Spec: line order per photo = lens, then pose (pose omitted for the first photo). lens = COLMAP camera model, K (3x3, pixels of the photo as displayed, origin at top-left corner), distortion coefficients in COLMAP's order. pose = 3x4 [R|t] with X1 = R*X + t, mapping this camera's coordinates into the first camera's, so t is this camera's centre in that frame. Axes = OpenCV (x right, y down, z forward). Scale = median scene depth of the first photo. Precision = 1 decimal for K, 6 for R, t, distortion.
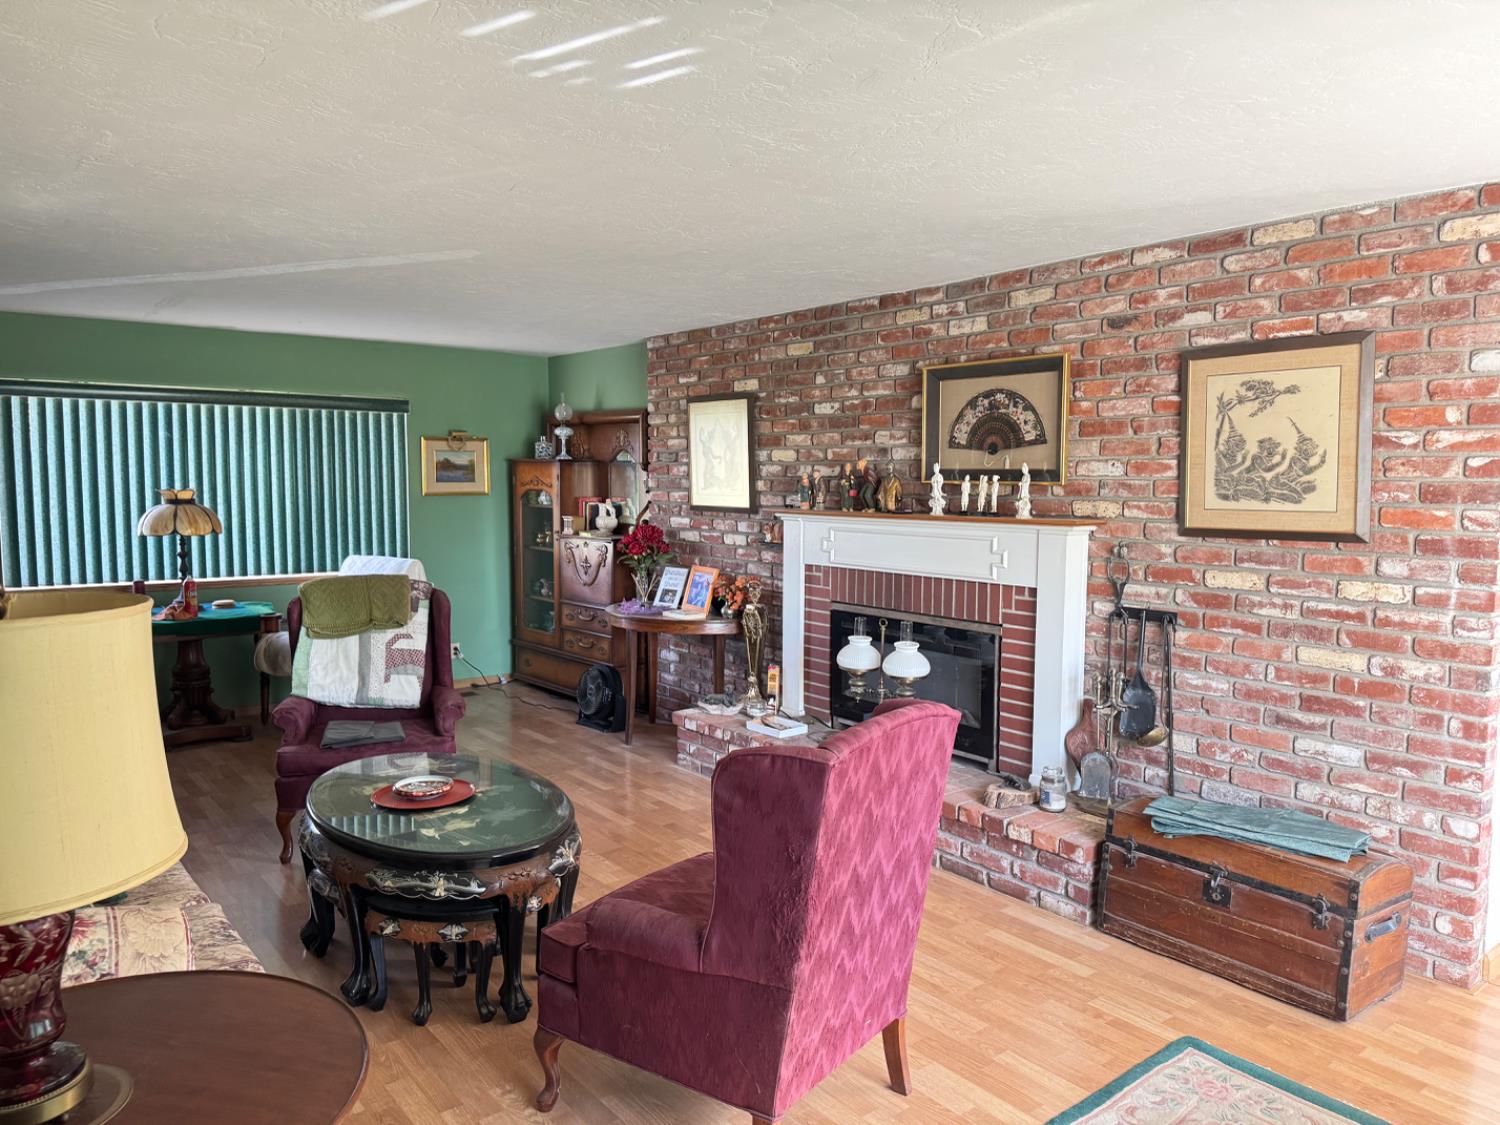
lens RADIAL K [[1033.4, 0, 750.0], [0, 1033.4, 562.5], [0, 0, 1]] dist [0.063690, -0.080687]
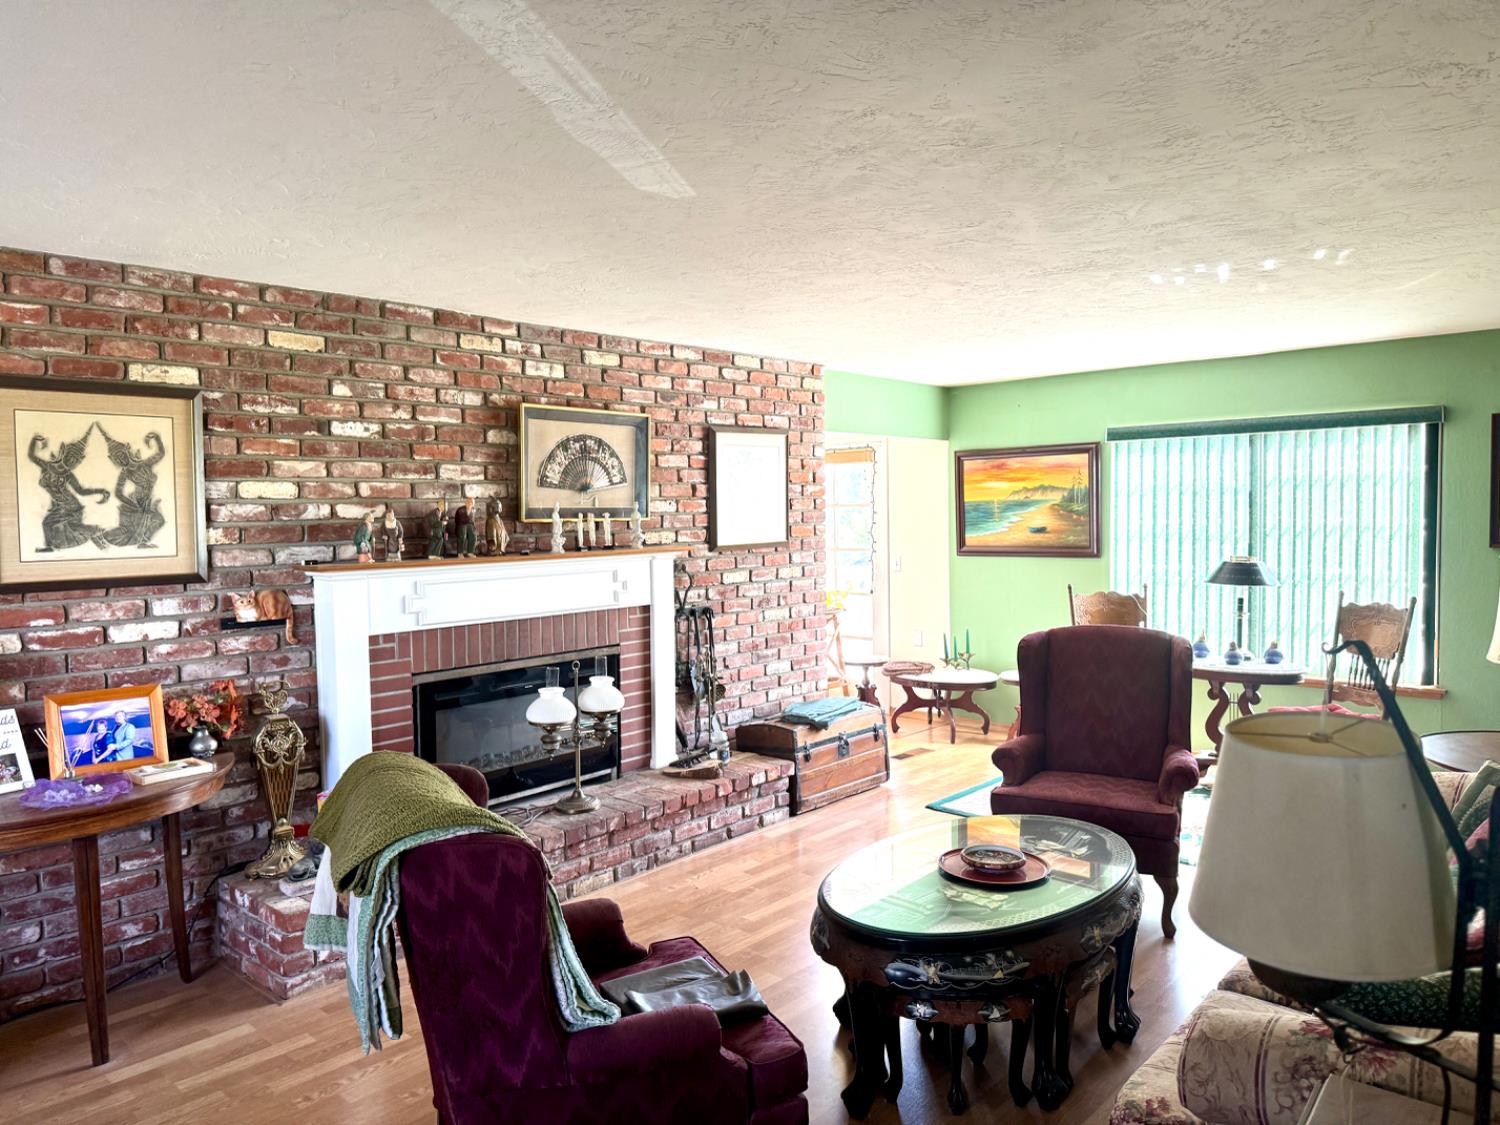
lens RADIAL K [[988.6, 0, 750.0], [0, 988.6, 562.5], [0, 0, 1]] dist [-0.002964, -0.116359]
pose [[-0.163247, -0.053023, 0.985159, -0.738801], [0.099062, 0.992627, 0.069840, -0.078877], [-0.981599, 0.108993, -0.156791, 0.897648]]
